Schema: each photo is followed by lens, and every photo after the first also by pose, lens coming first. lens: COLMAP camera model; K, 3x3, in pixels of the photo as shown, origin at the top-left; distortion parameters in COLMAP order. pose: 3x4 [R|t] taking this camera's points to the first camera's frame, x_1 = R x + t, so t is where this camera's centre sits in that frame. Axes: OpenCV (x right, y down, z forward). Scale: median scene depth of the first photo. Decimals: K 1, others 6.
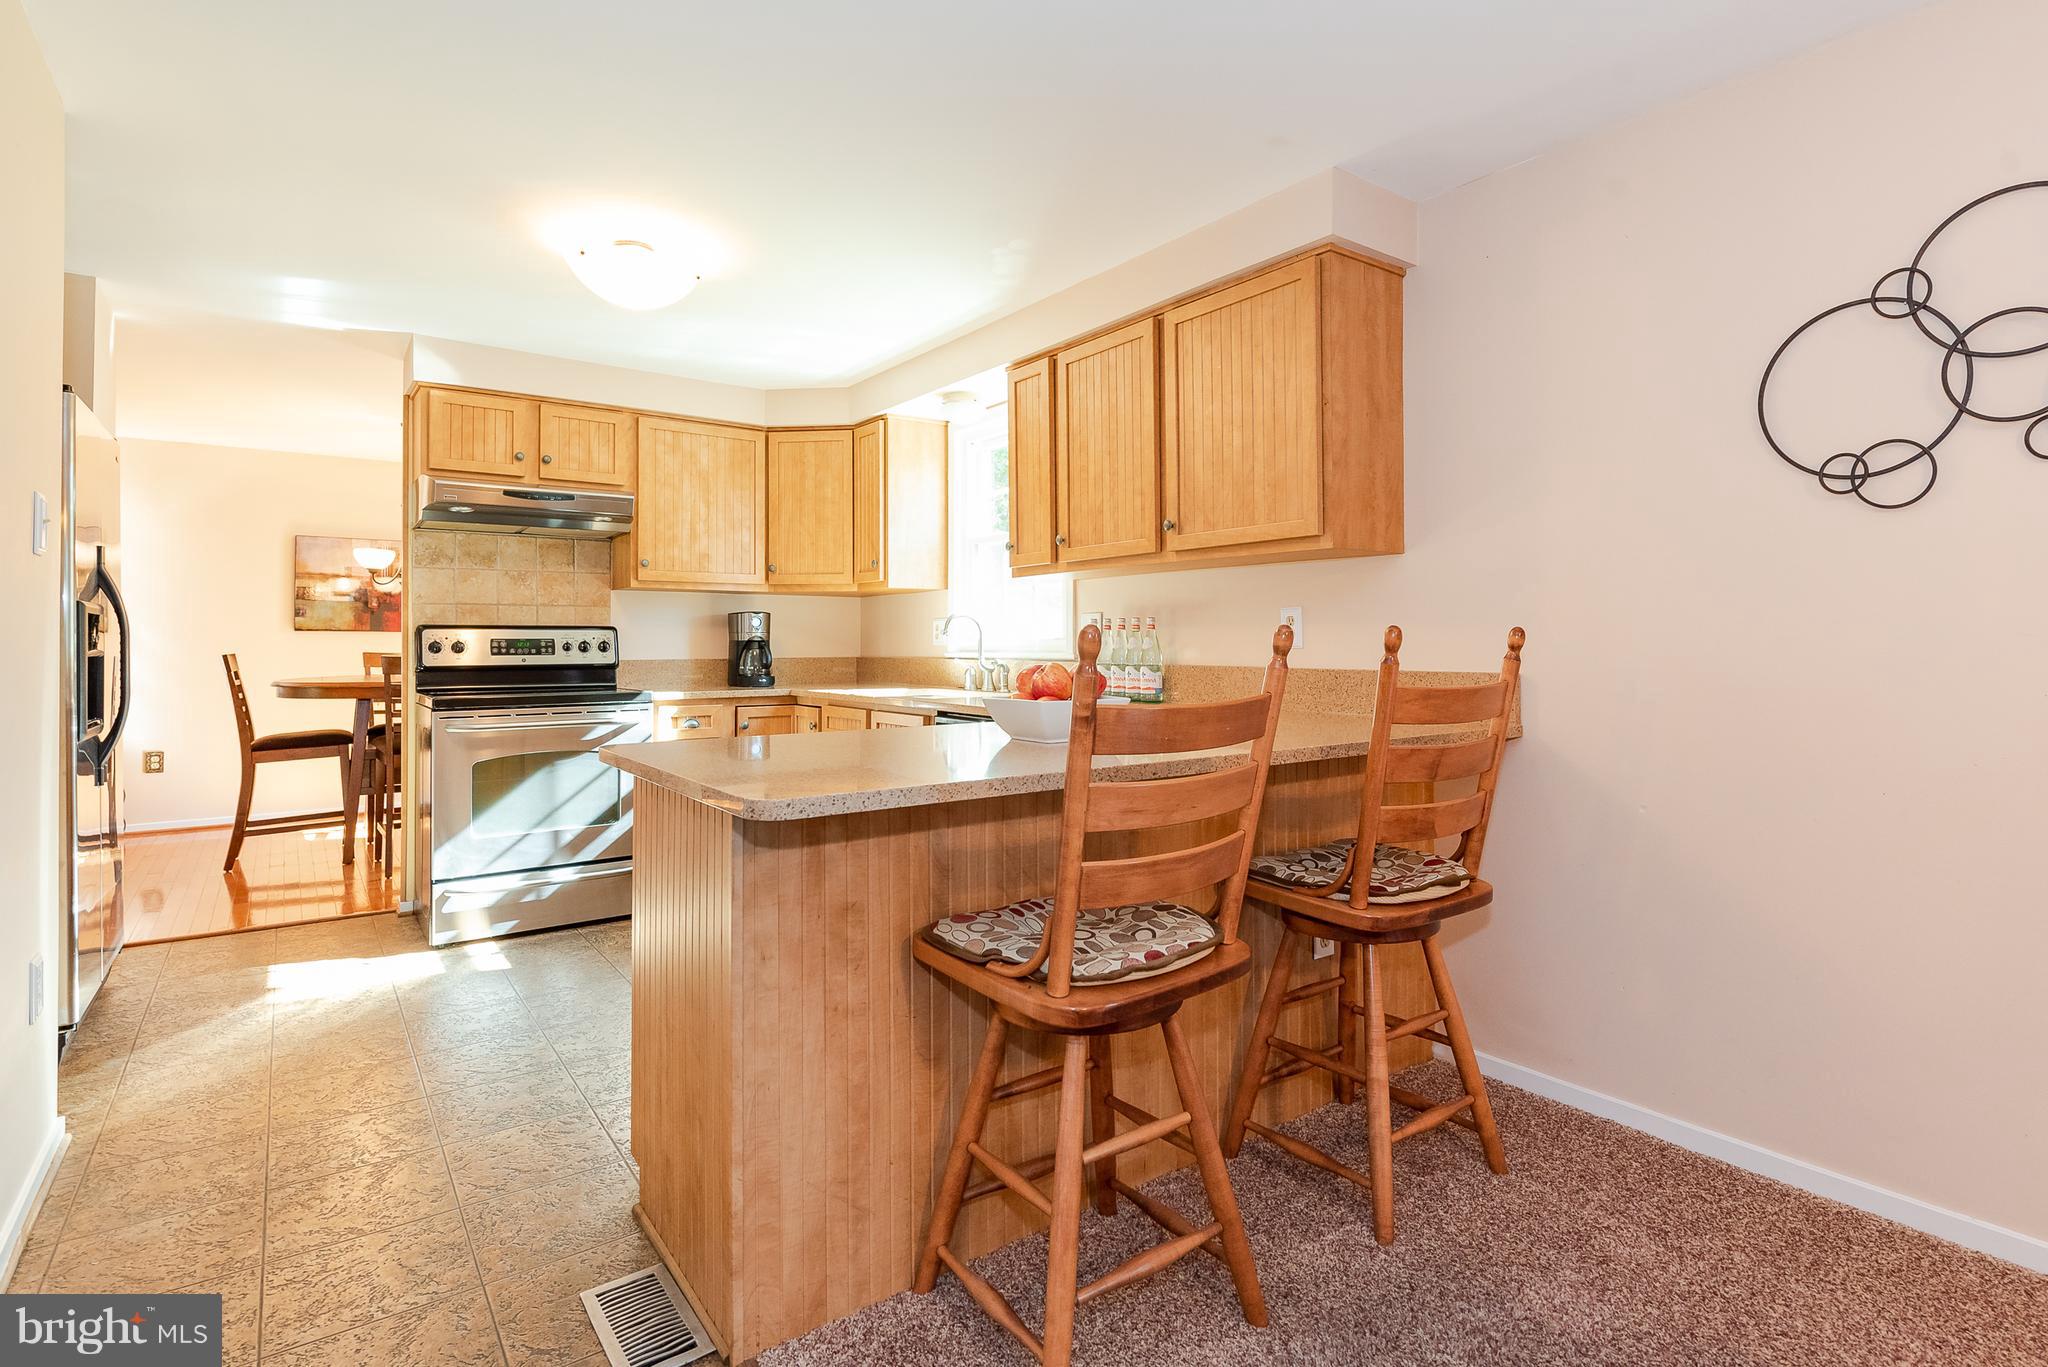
lens RADIAL K [[1015.6, 0, 1060.8], [0, 1015.6, 633.2], [0, 0, 1]] dist [-0.002397, 0.000073]
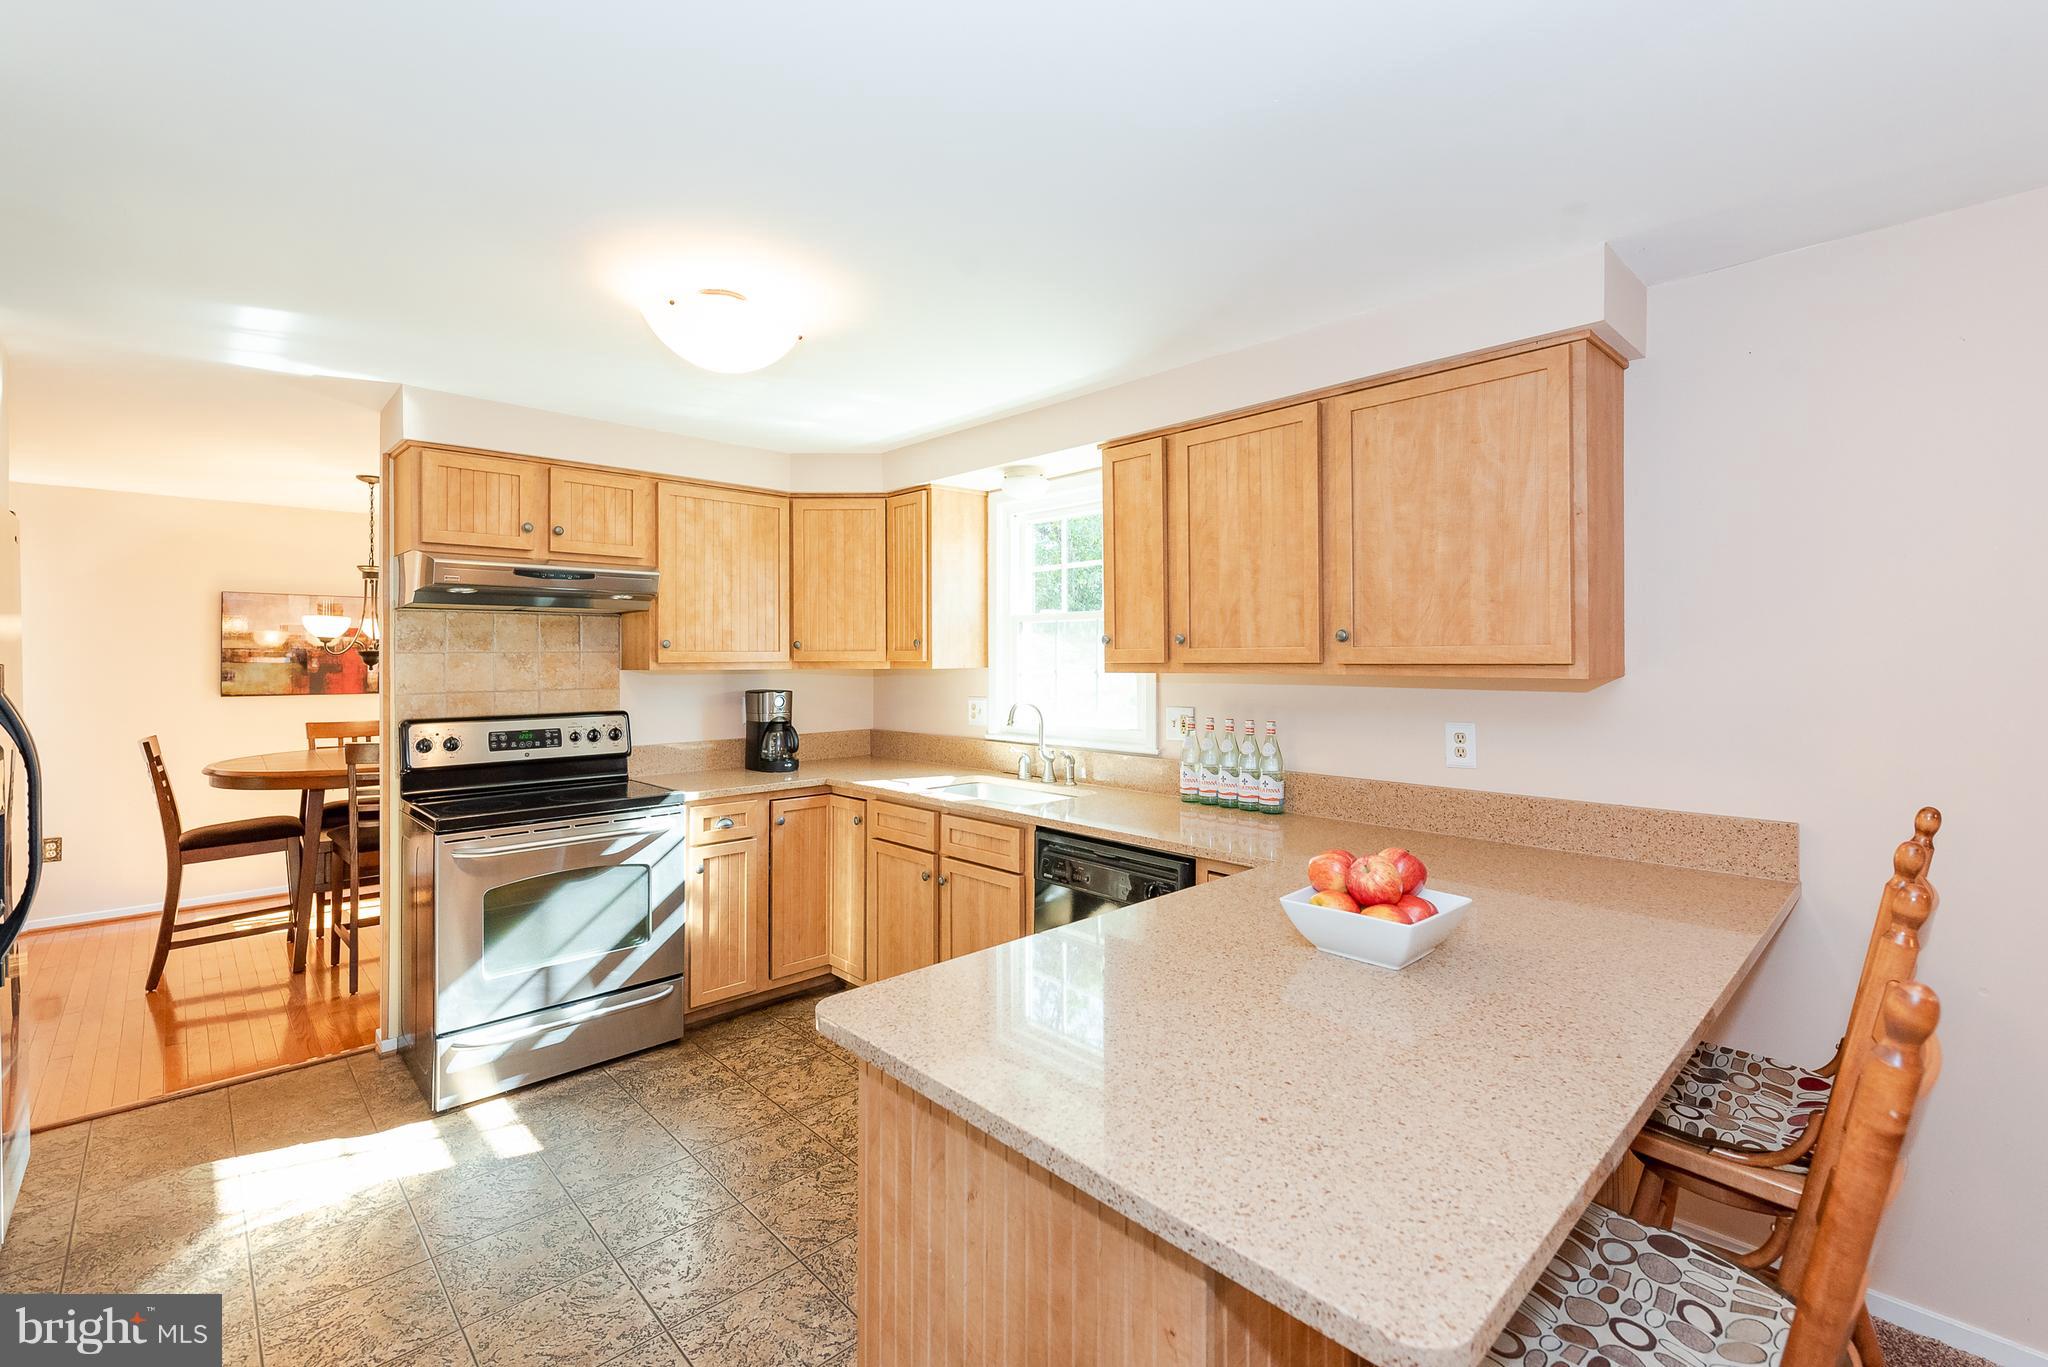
lens RADIAL K [[897.9, 0, 1039.9], [0, 897.9, 654.9], [0, 0, 1]] dist [0.002574, -0.000483]
pose [[0.993499, -0.000338, 0.113840, -0.169826], [-0.000223, 0.999988, 0.004908, -0.063577], [-0.113840, -0.004902, 0.993487, 0.165591]]
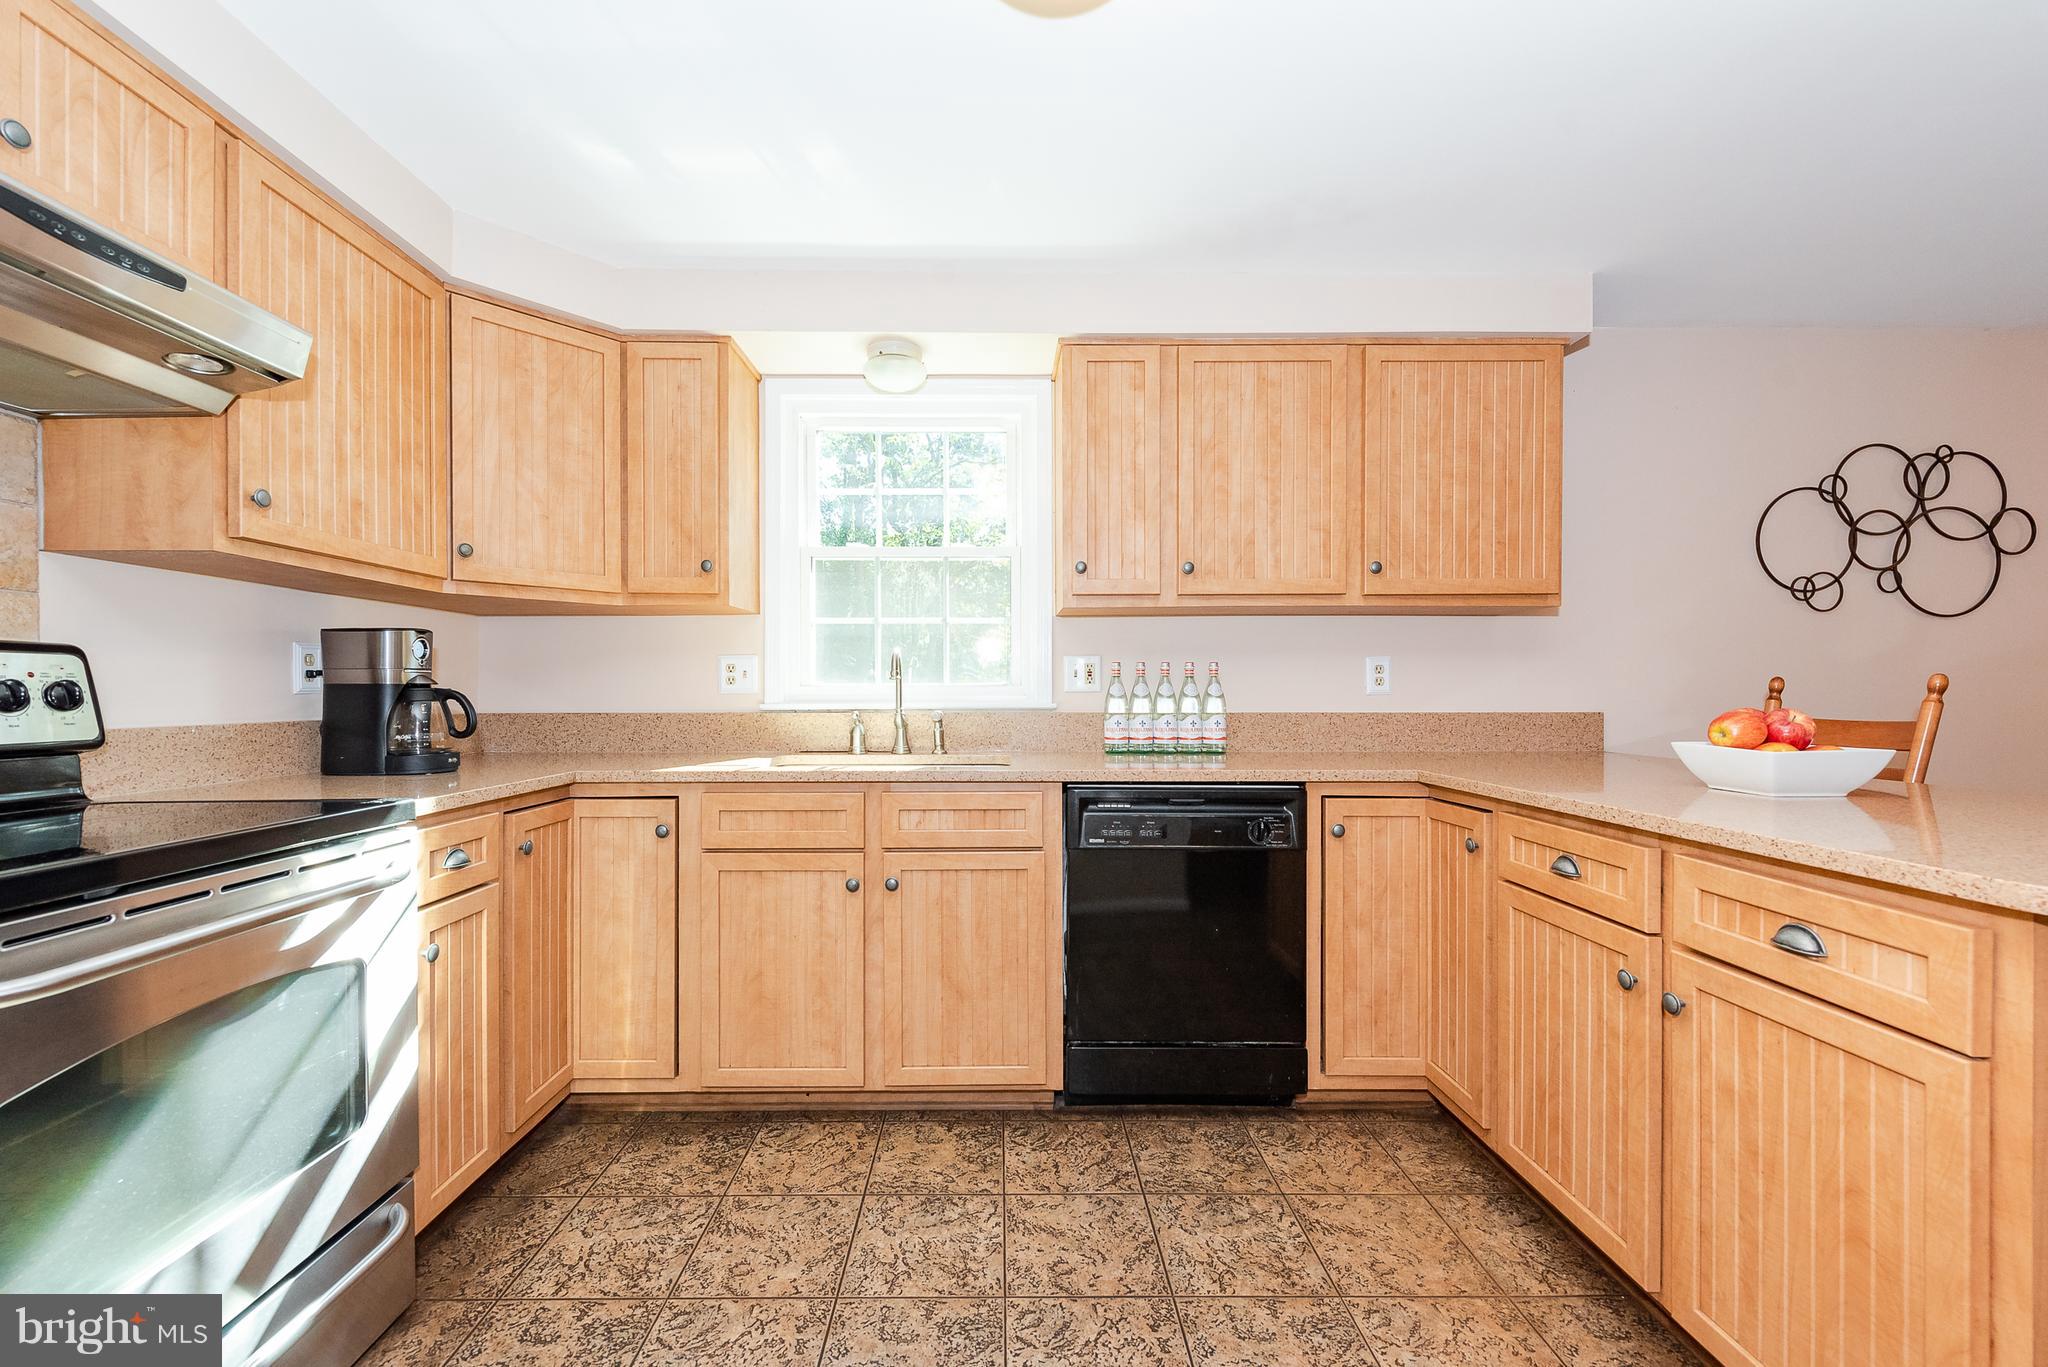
lens RADIAL K [[834.3, 0, 1019.3], [0, 834.3, 697.3], [0, 0, 1]] dist [0.005825, -0.000038]
pose [[0.597246, -0.004673, 0.802045, -0.503522], [-0.006602, 0.999920, 0.010743, 0.007867], [-0.802031, -0.011712, 0.597167, 0.542298]]
